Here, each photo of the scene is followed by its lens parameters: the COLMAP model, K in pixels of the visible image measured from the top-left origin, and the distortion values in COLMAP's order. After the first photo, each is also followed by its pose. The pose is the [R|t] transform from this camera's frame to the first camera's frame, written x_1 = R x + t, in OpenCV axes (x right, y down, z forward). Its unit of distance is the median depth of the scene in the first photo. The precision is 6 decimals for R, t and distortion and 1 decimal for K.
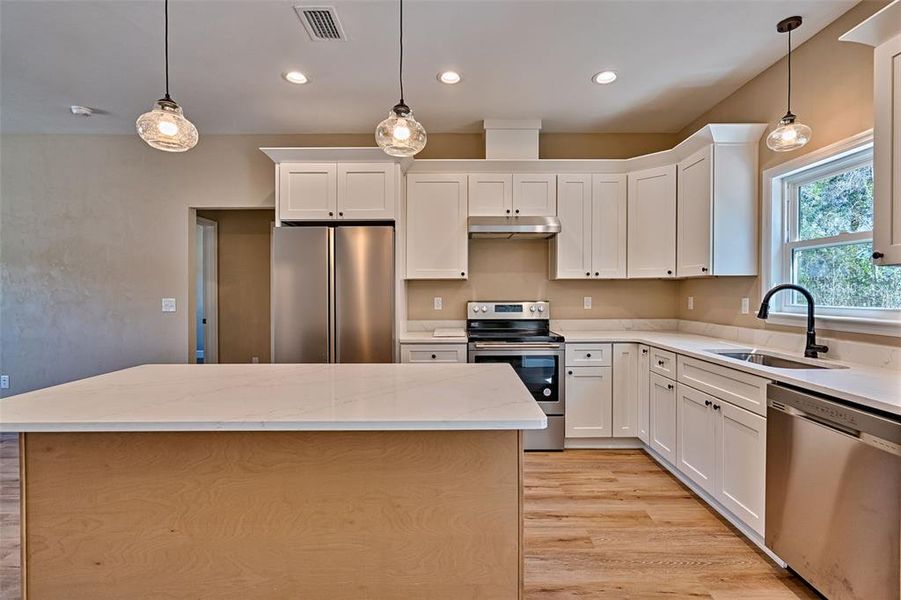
lens RADIAL K [[425.3, 0, 460.1], [0, 425.3, 294.3], [0, 0, 1]] dist [-0.003989, 0.000506]
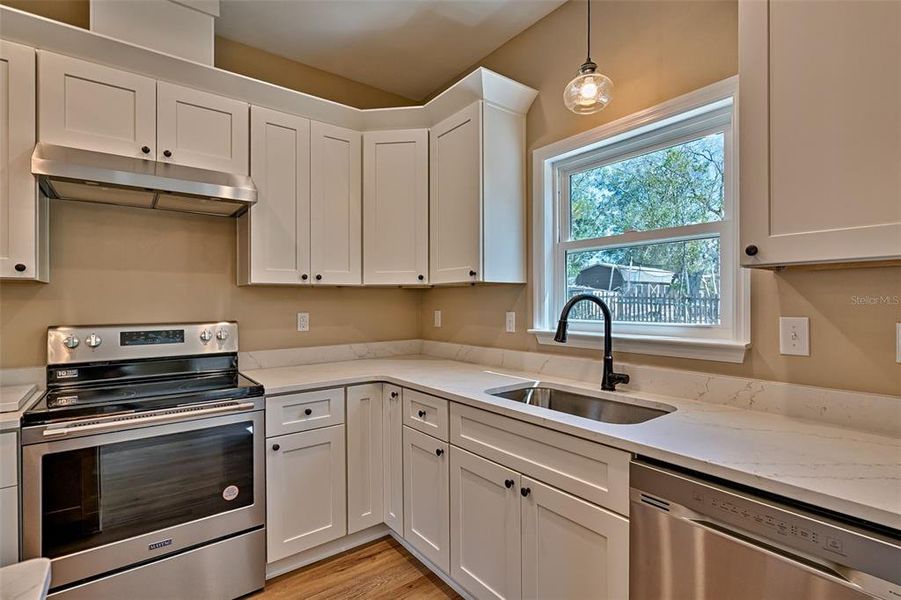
lens RADIAL K [[426.8, 0, 463.6], [0, 426.8, 301.7], [0, 0, 1]] dist [-0.003318, -0.000134]
pose [[0.786762, -0.002886, 0.617250, 0.105499], [0.009458, 0.999928, -0.007380, -0.004766], [-0.617184, 0.011644, 0.786733, 0.393603]]
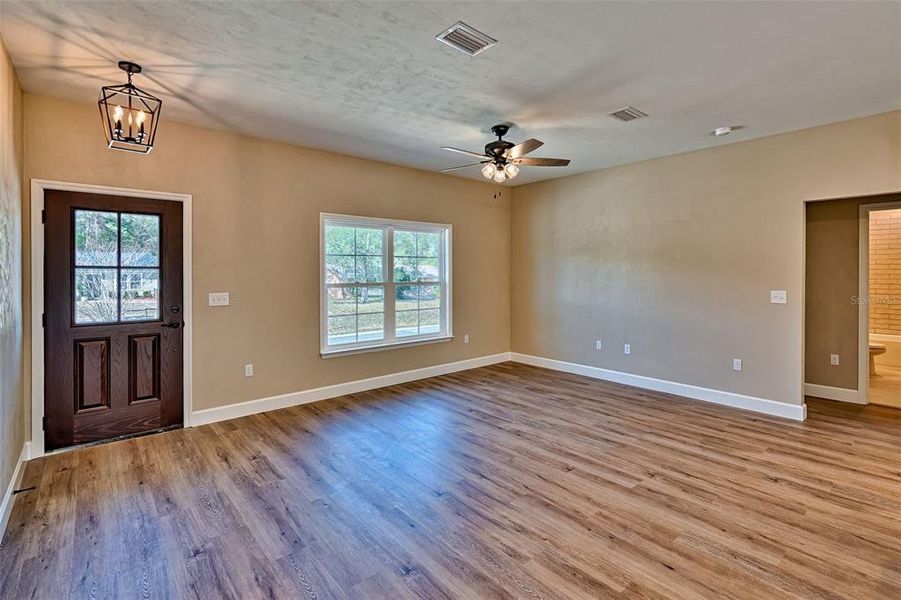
lens RADIAL K [[426.9, 0, 459.1], [0, 426.9, 283.4], [0, 0, 1]] dist [-0.000848, 0.000159]
pose [[0.657379, 0.021740, -0.753246, -0.486244], [-0.003153, 0.999654, 0.026100, -0.041116], [0.753553, -0.014783, 0.657221, -0.333032]]
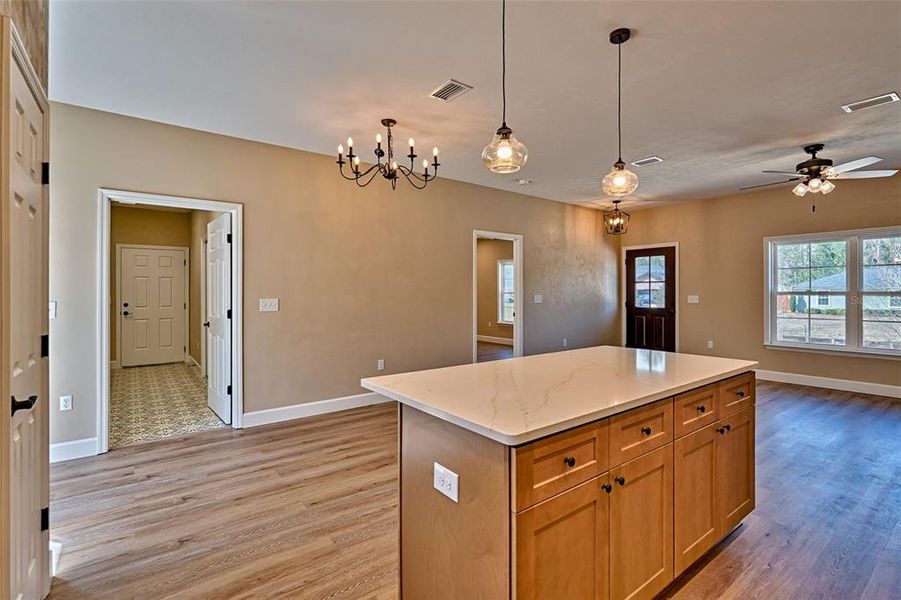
lens RADIAL K [[425.3, 0, 460.1], [0, 425.3, 294.3], [0, 0, 1]] dist [-0.003989, 0.000506]
pose [[-0.791423, 0.007153, -0.611227, 0.326130], [0.001657, 0.999953, 0.009557, -0.008340], [0.611266, 0.006550, -0.791398, 0.906698]]
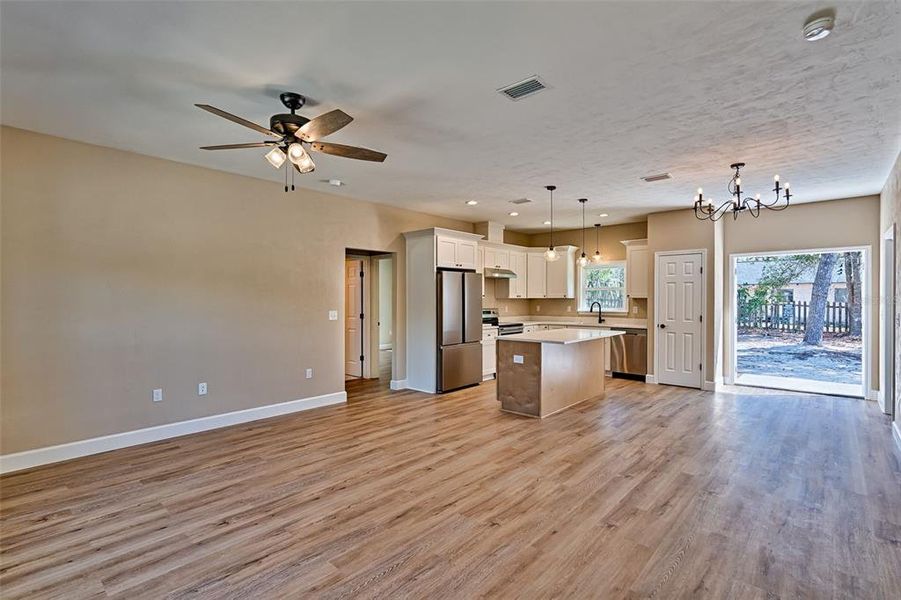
lens RADIAL K [[430.3, 0, 462.0], [0, 430.3, 299.6], [0, 0, 1]] dist [-0.001277, -0.000095]
pose [[0.657233, -0.000119, 0.753687, -1.767171], [0.004653, 0.999982, -0.003900, -0.024276], [-0.753673, 0.006070, 0.657222, -0.305907]]
